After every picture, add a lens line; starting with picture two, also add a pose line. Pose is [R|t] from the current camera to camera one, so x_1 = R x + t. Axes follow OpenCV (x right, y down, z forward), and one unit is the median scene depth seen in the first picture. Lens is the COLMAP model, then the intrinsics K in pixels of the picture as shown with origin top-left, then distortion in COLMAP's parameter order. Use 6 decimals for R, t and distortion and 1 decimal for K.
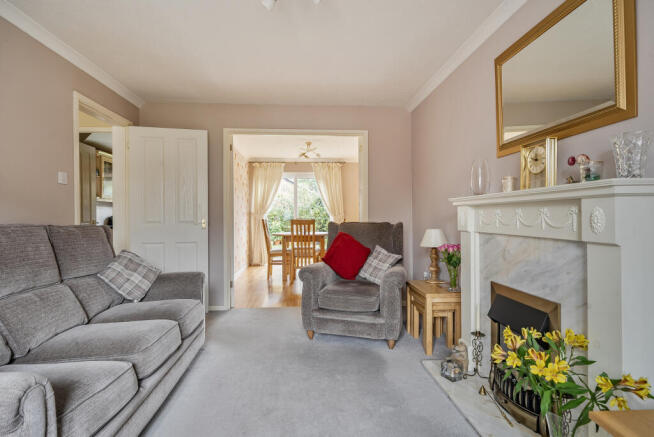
lens RADIAL K [[320.8, 0, 327.1], [0, 320.8, 216.6], [0, 0, 1]] dist [0.001011, 0.000006]
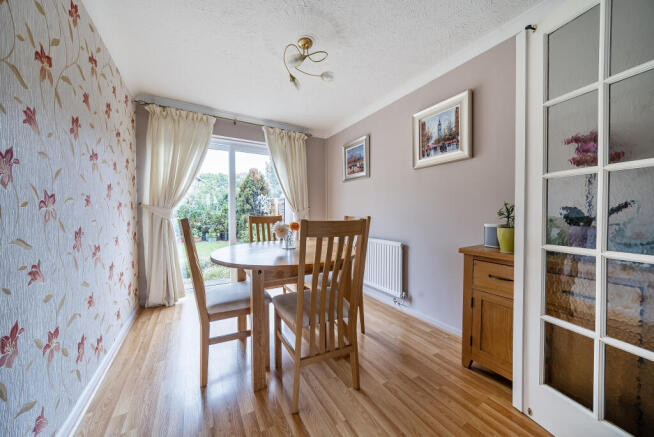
lens RADIAL K [[222.1, 0, 324.0], [0, 222.1, 217.6], [0, 0, 1]] dist [-0.002054, 0.000239]
pose [[0.902958, -0.004529, 0.429705, -0.130163], [-0.004193, 0.999804, 0.019348, 0.001196], [-0.429709, -0.019272, 0.902762, 0.566957]]
